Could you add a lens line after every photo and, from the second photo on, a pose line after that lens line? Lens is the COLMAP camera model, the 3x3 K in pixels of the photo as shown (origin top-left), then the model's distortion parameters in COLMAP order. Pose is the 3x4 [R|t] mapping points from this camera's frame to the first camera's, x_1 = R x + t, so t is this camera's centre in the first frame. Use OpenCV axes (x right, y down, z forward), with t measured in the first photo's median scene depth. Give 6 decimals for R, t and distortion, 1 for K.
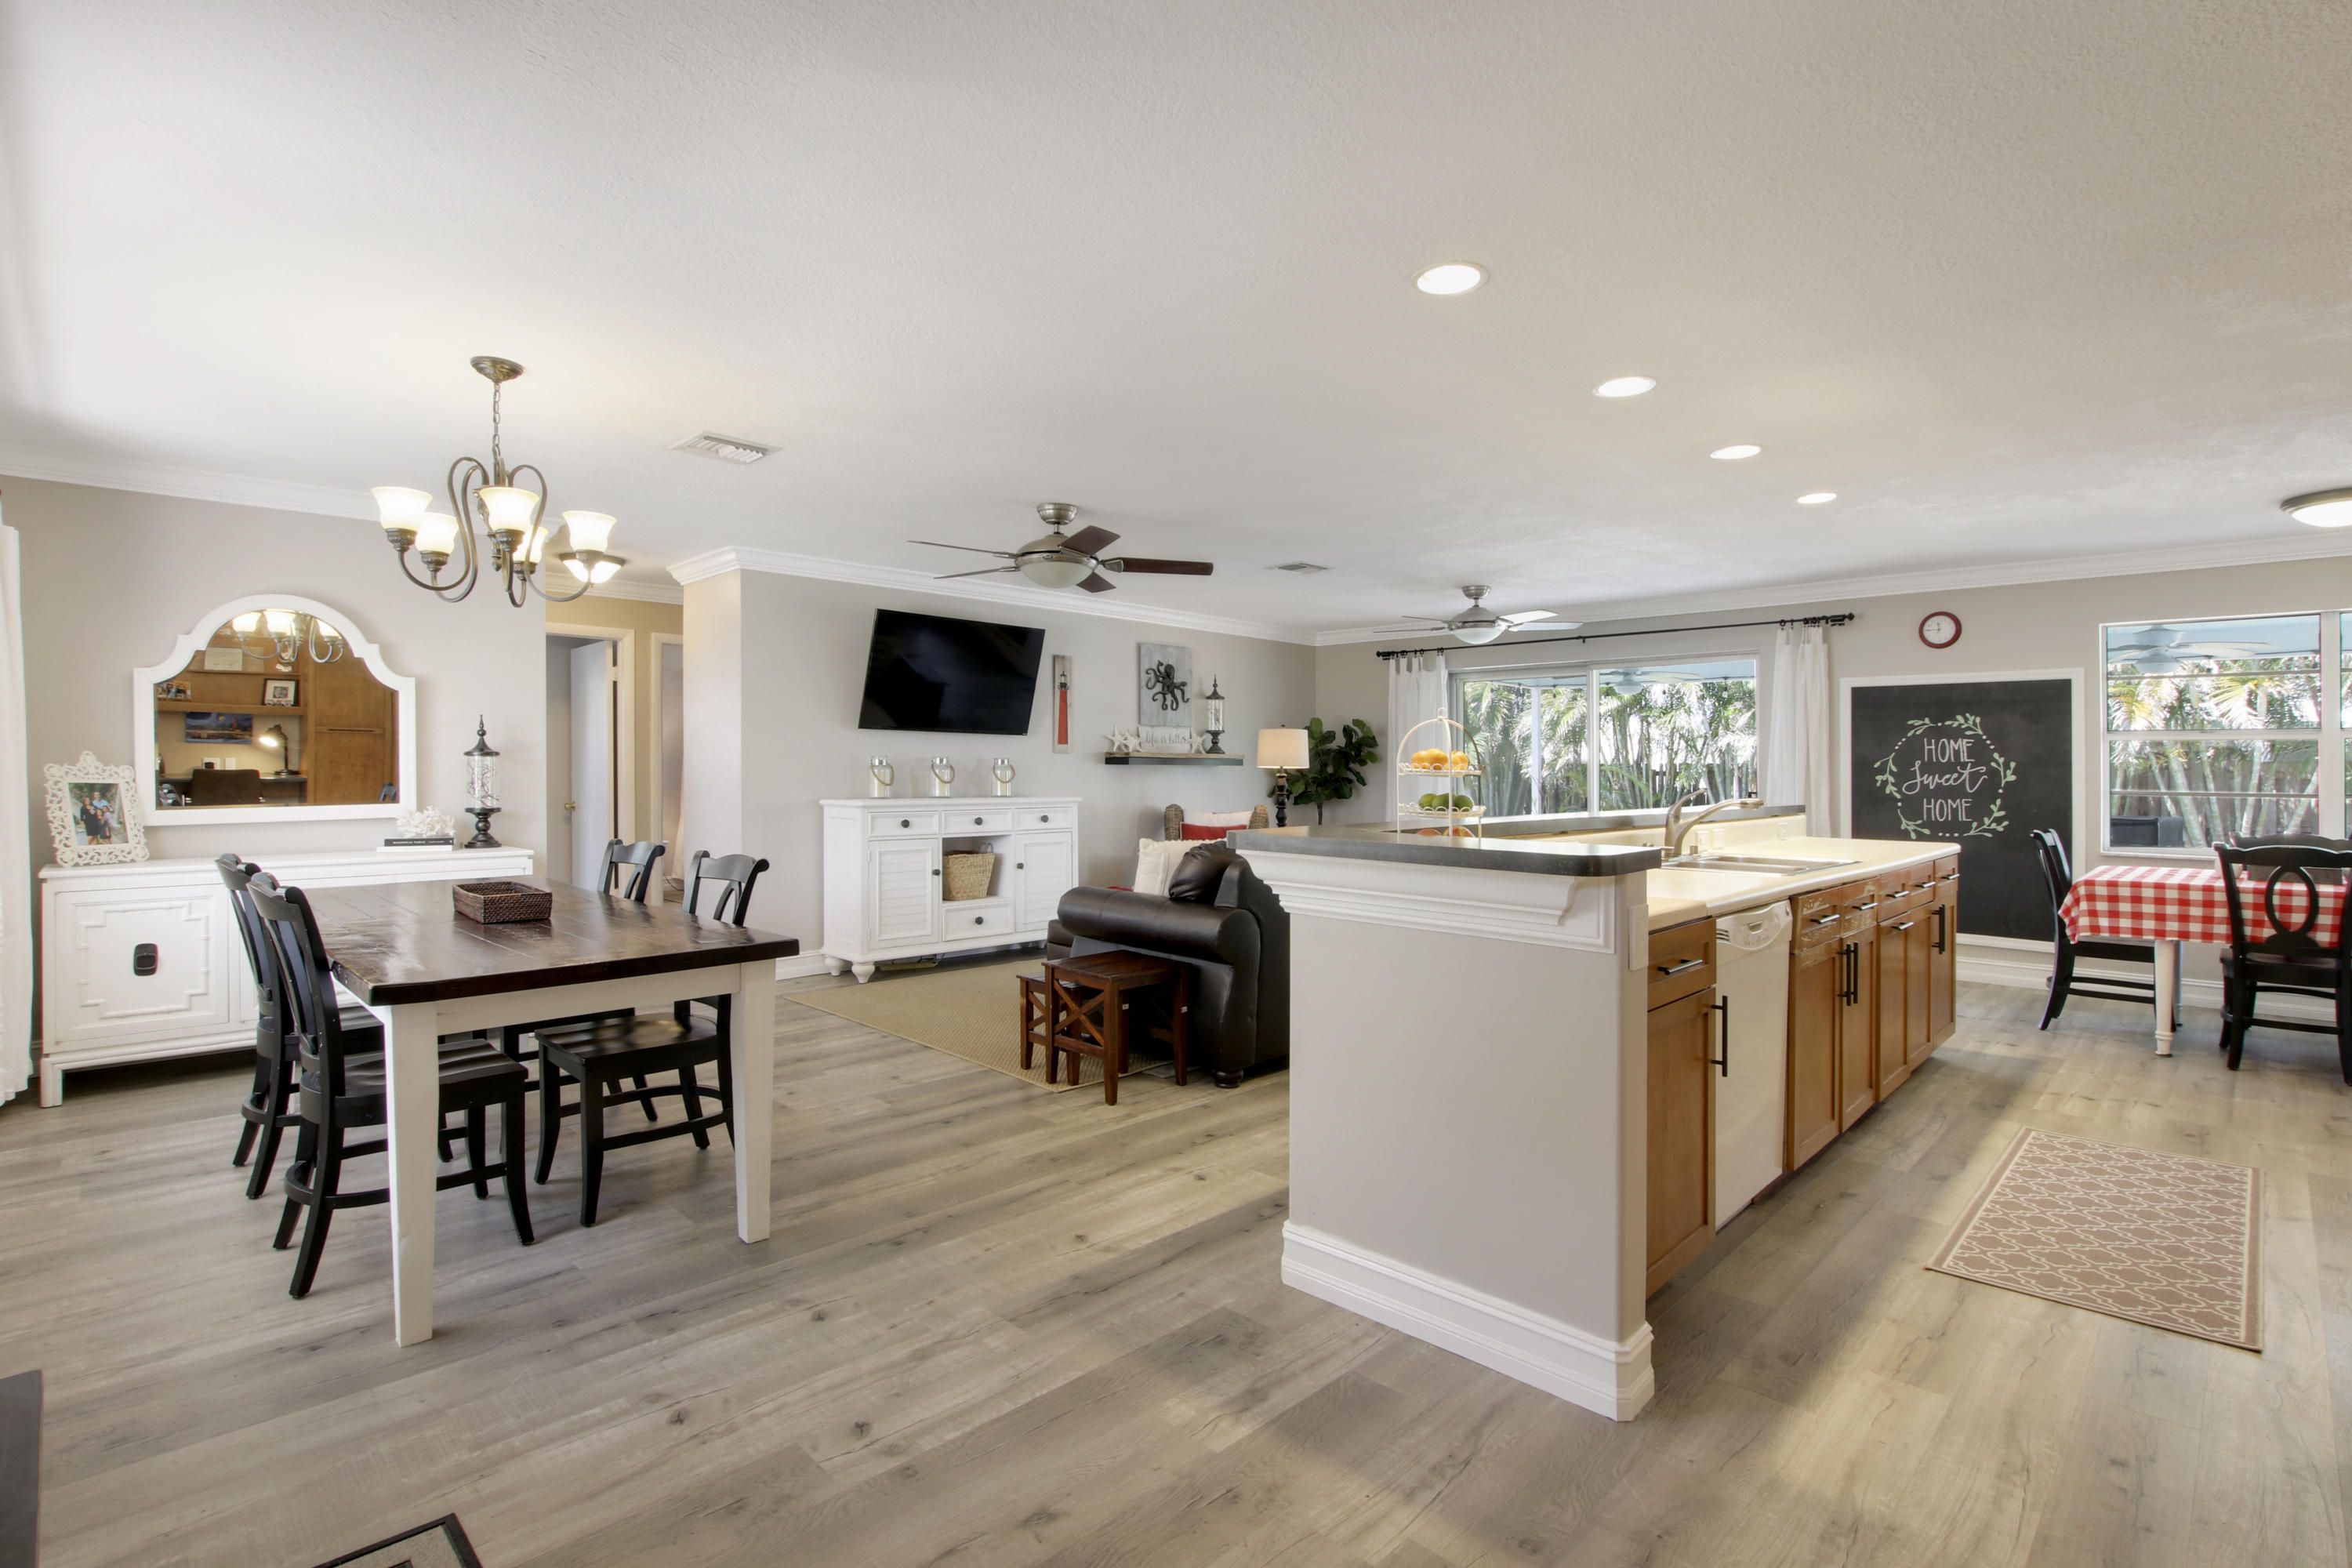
lens RADIAL K [[1109.4, 0, 1195.4], [0, 1109.4, 768.4], [0, 0, 1]] dist [-0.023343, 0.001098]
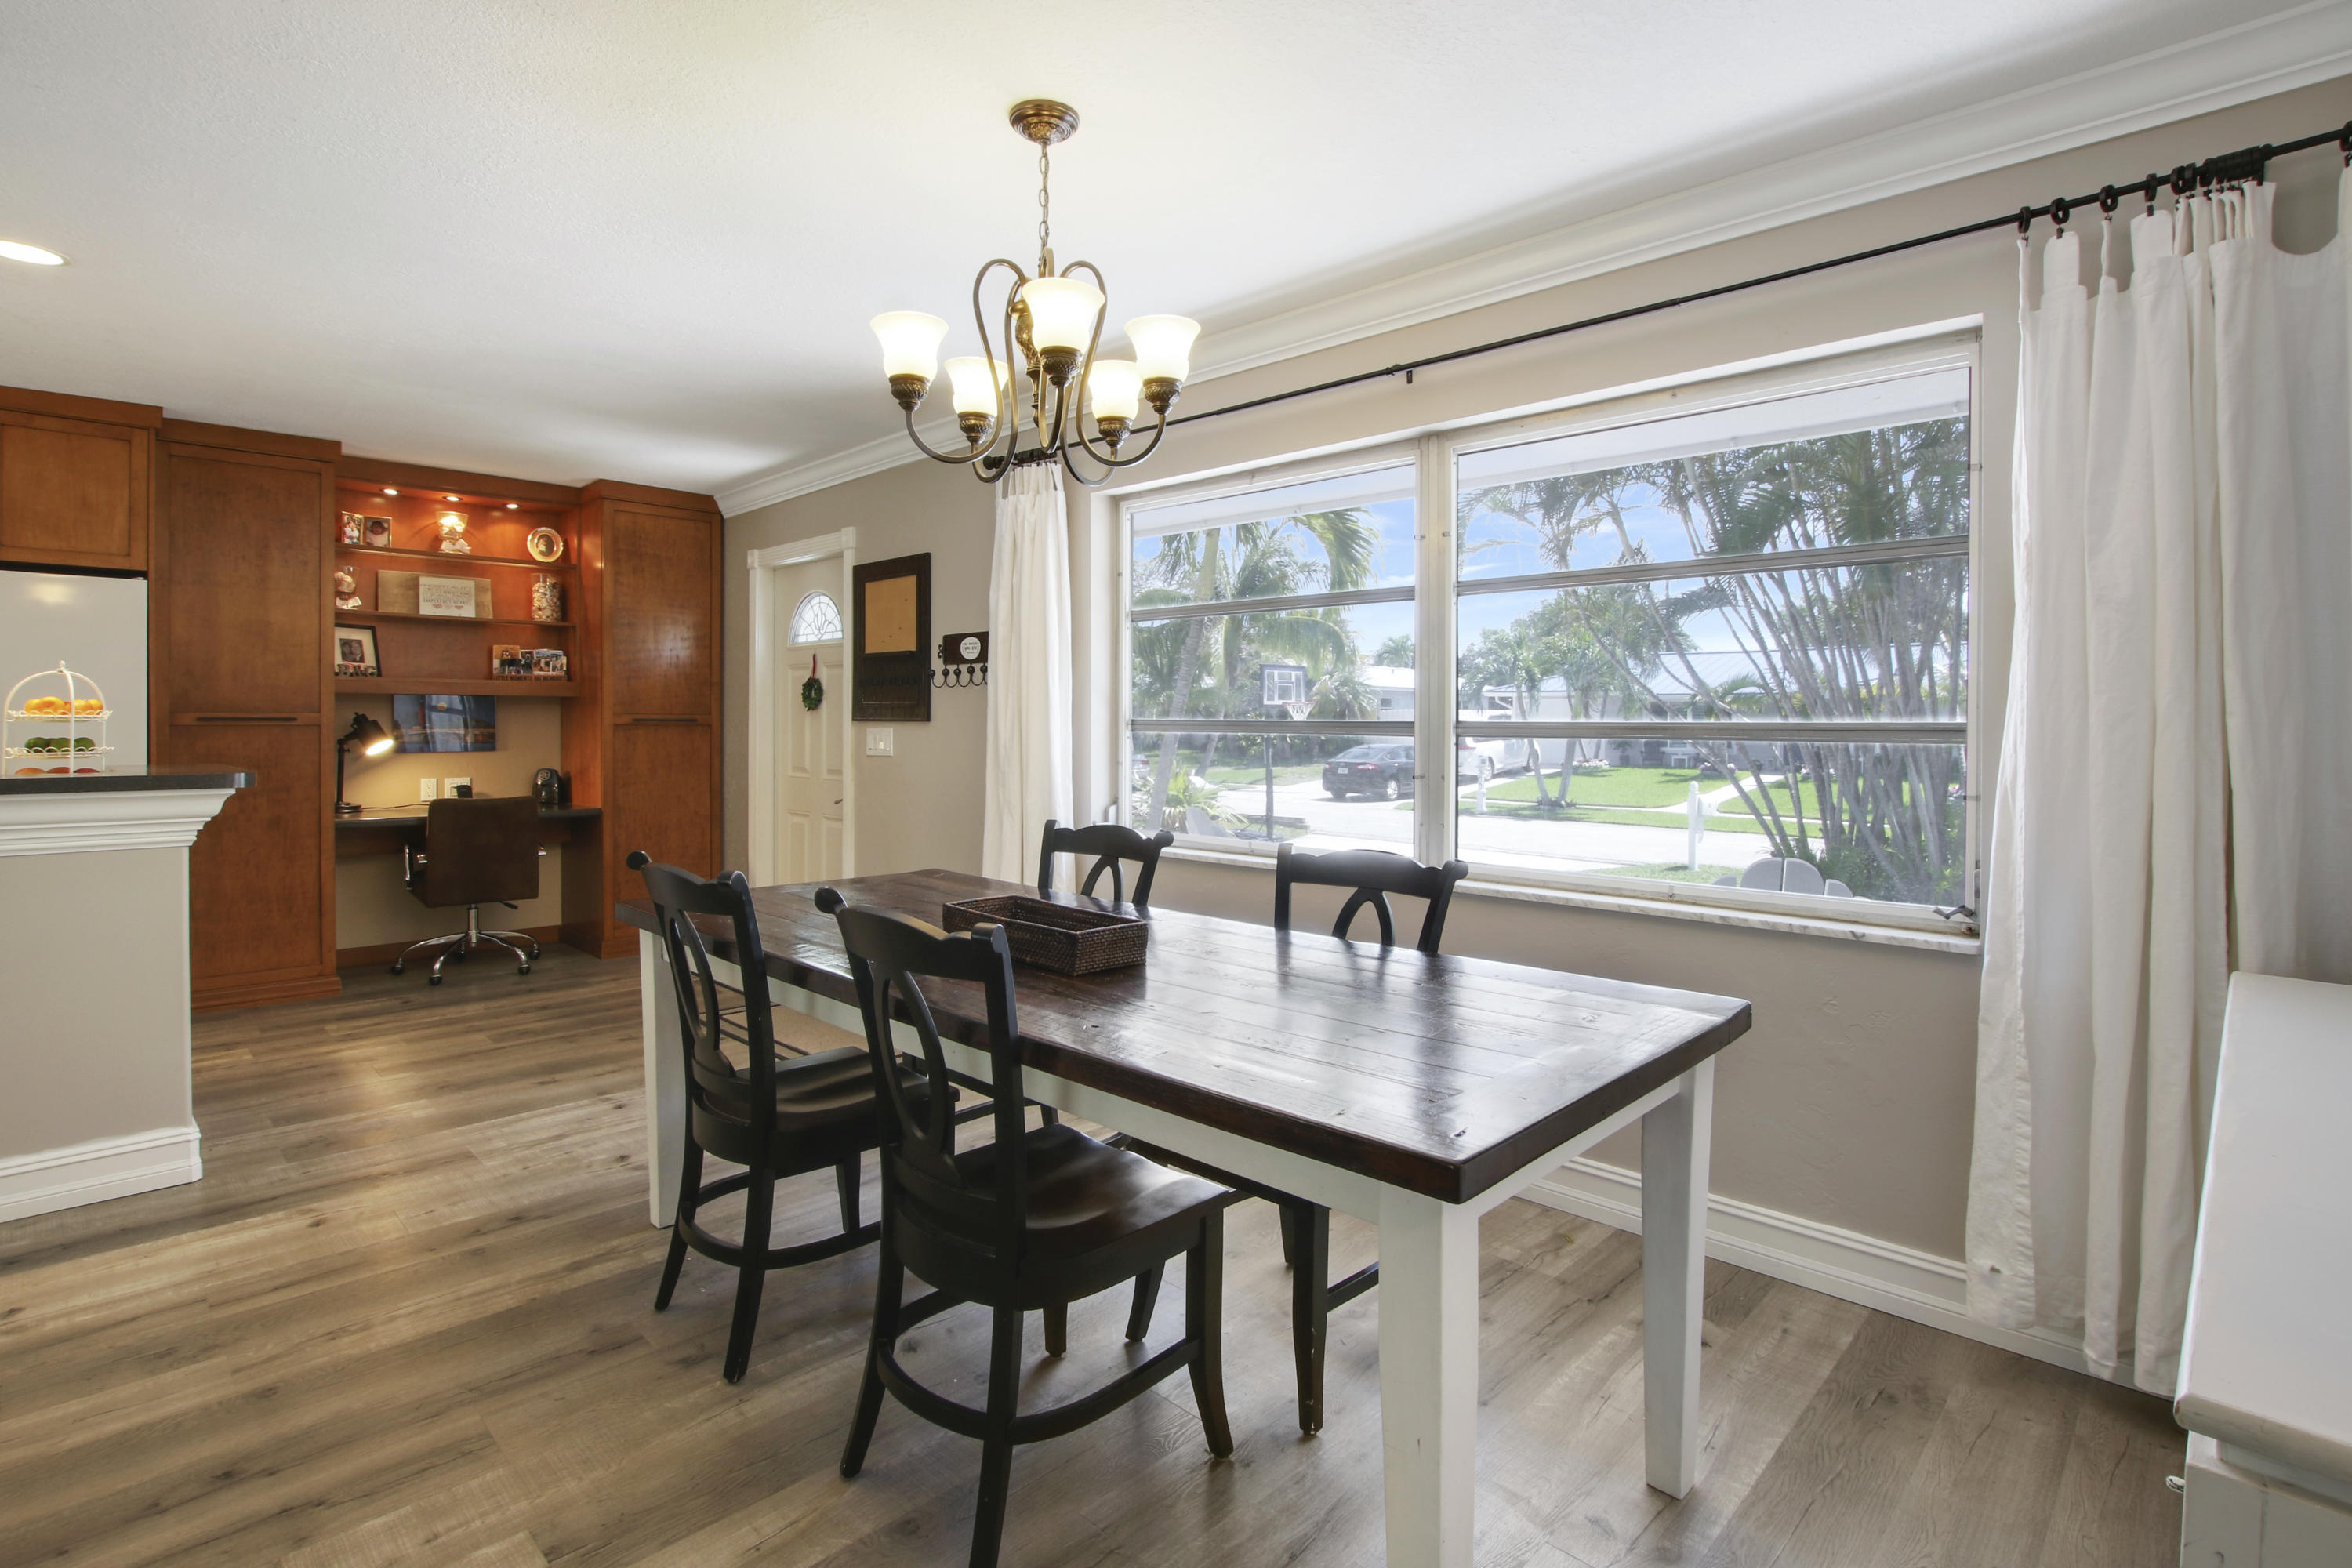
lens RADIAL K [[1121.6, 0, 1194.8], [0, 1121.6, 738.0], [0, 0, 1]] dist [-0.030696, 0.000157]
pose [[-0.999885, -0.008821, -0.012339, -0.364944], [-0.009048, 0.999788, 0.018514, -0.003362], [0.012173, 0.018624, -0.999752, 0.847599]]
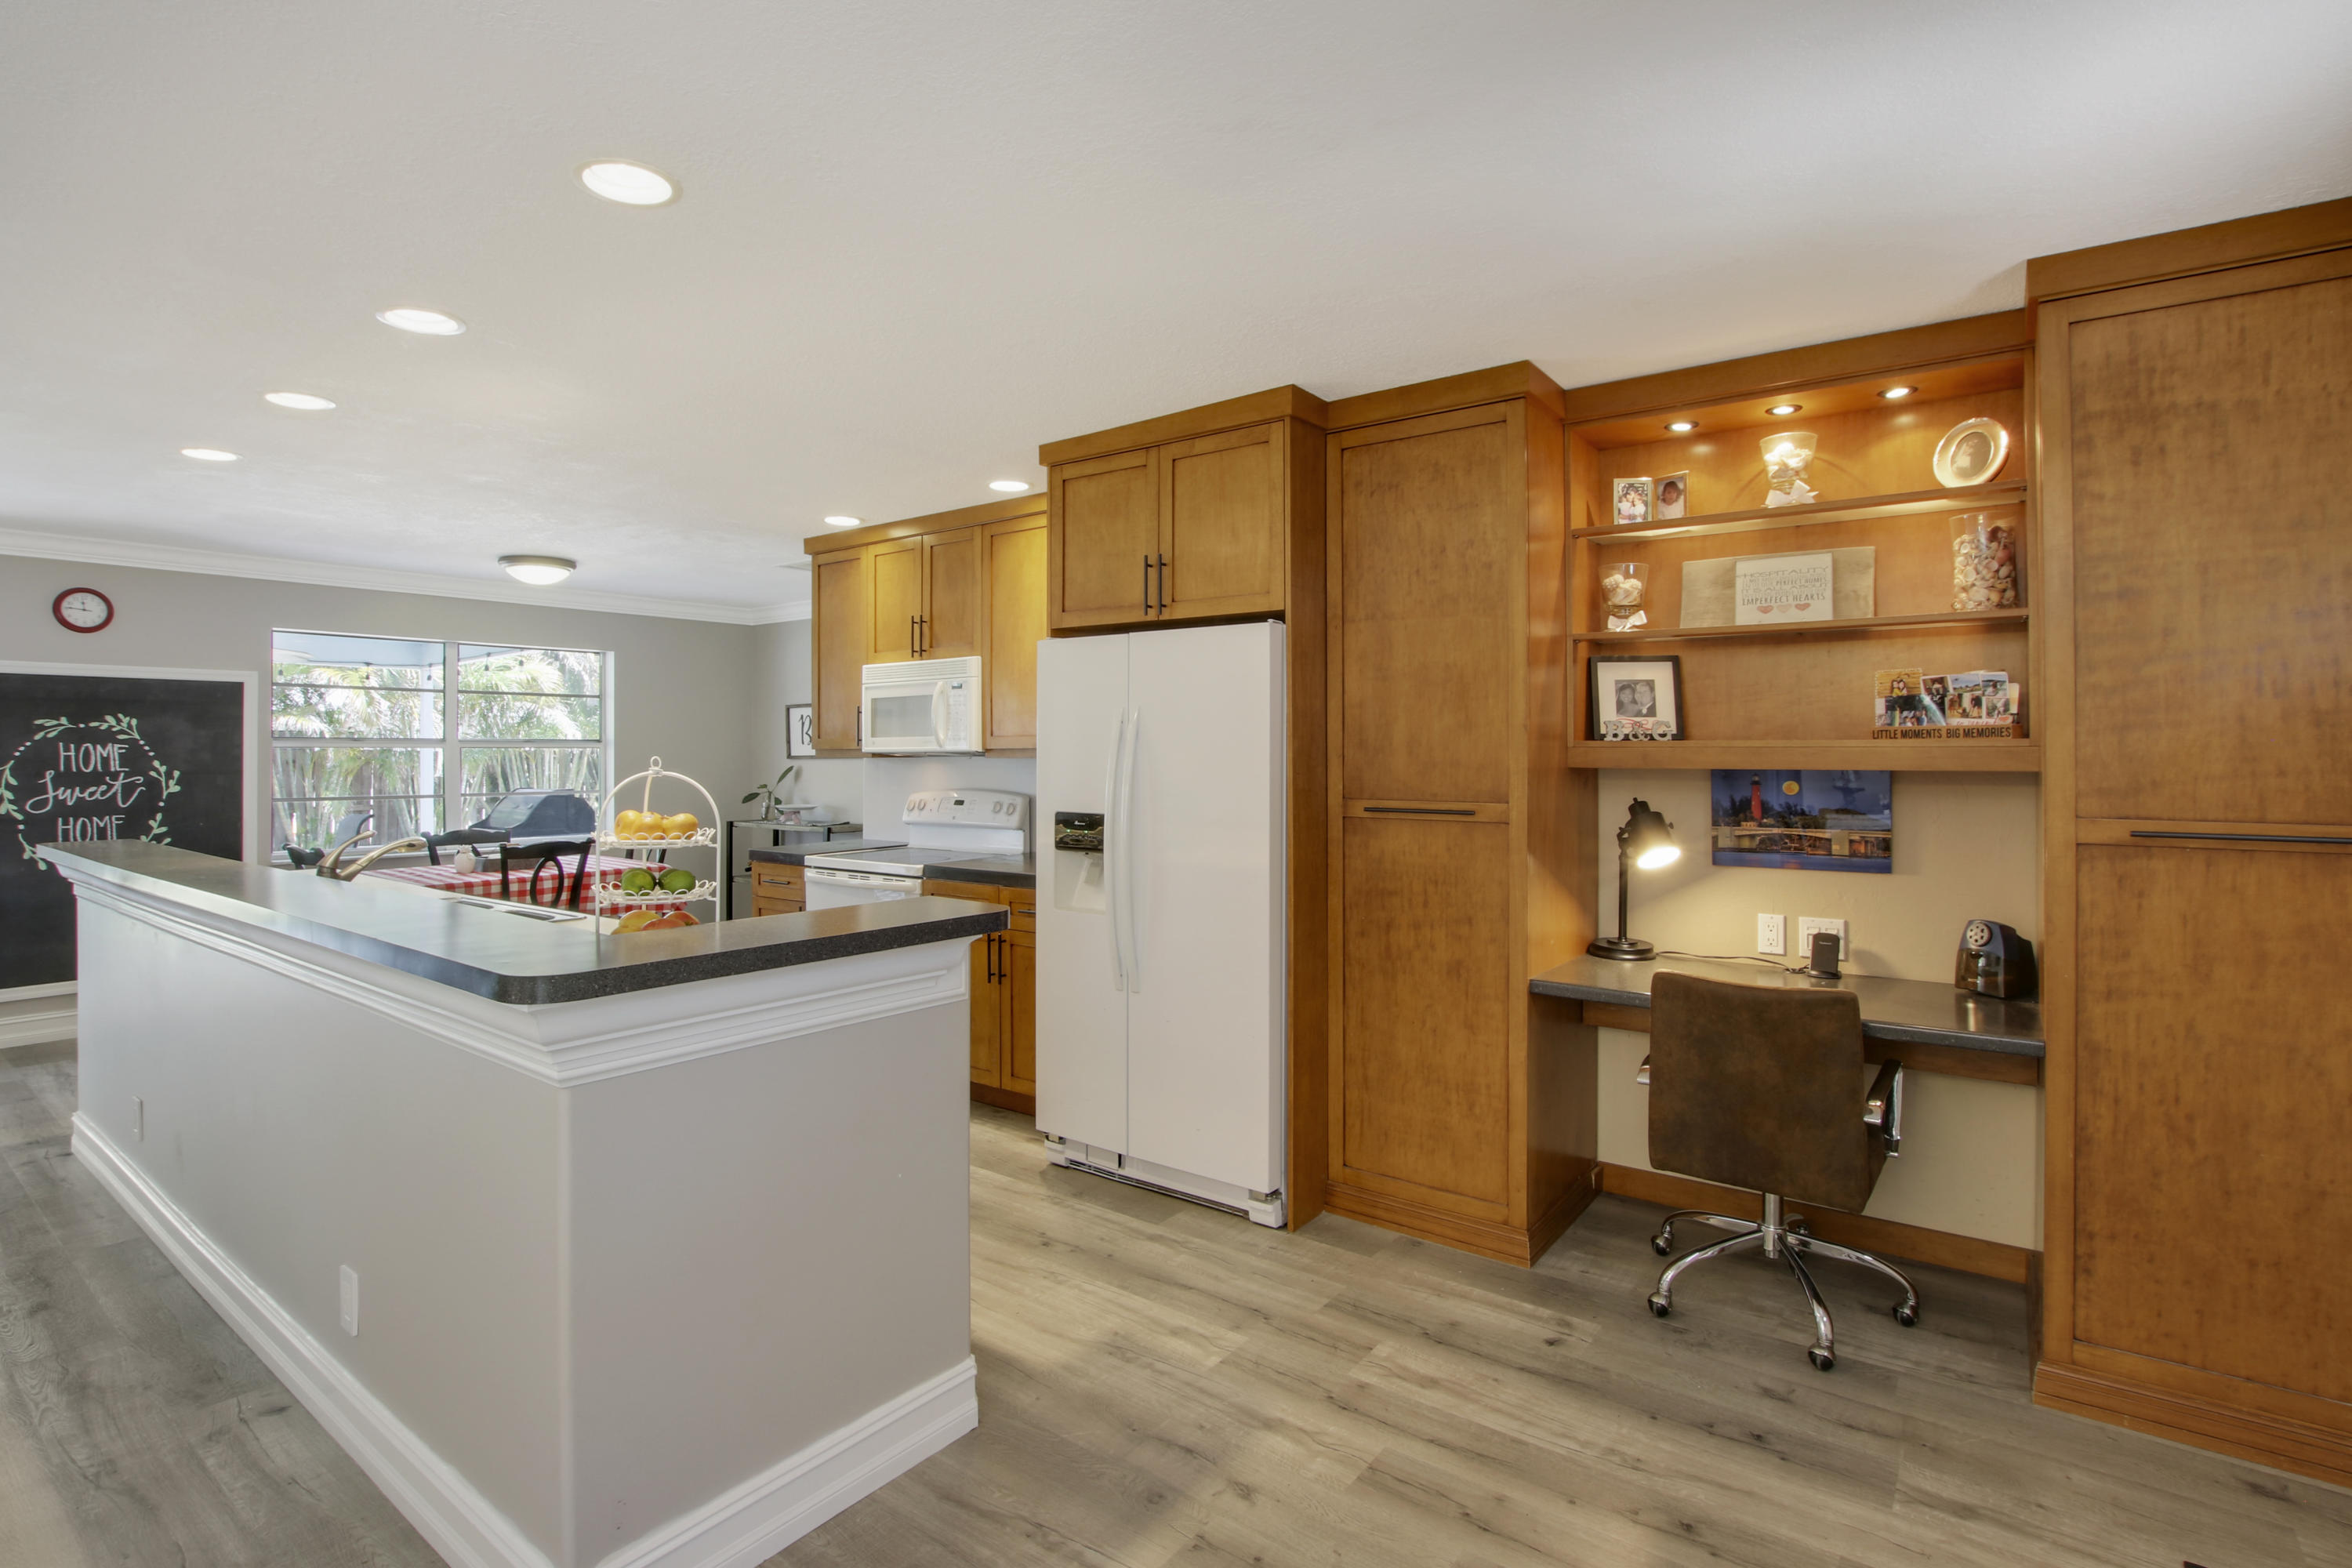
lens RADIAL K [[1128.0, 0, 1176.0], [0, 1128.0, 741.8], [0, 0, 1]] dist [-0.035777, 0.009170]
pose [[-0.128168, 0.003719, 0.991746, -0.234519], [0.000010, 0.999993, -0.003748, -0.025139], [-0.991752, -0.000471, -0.128167, 0.300044]]
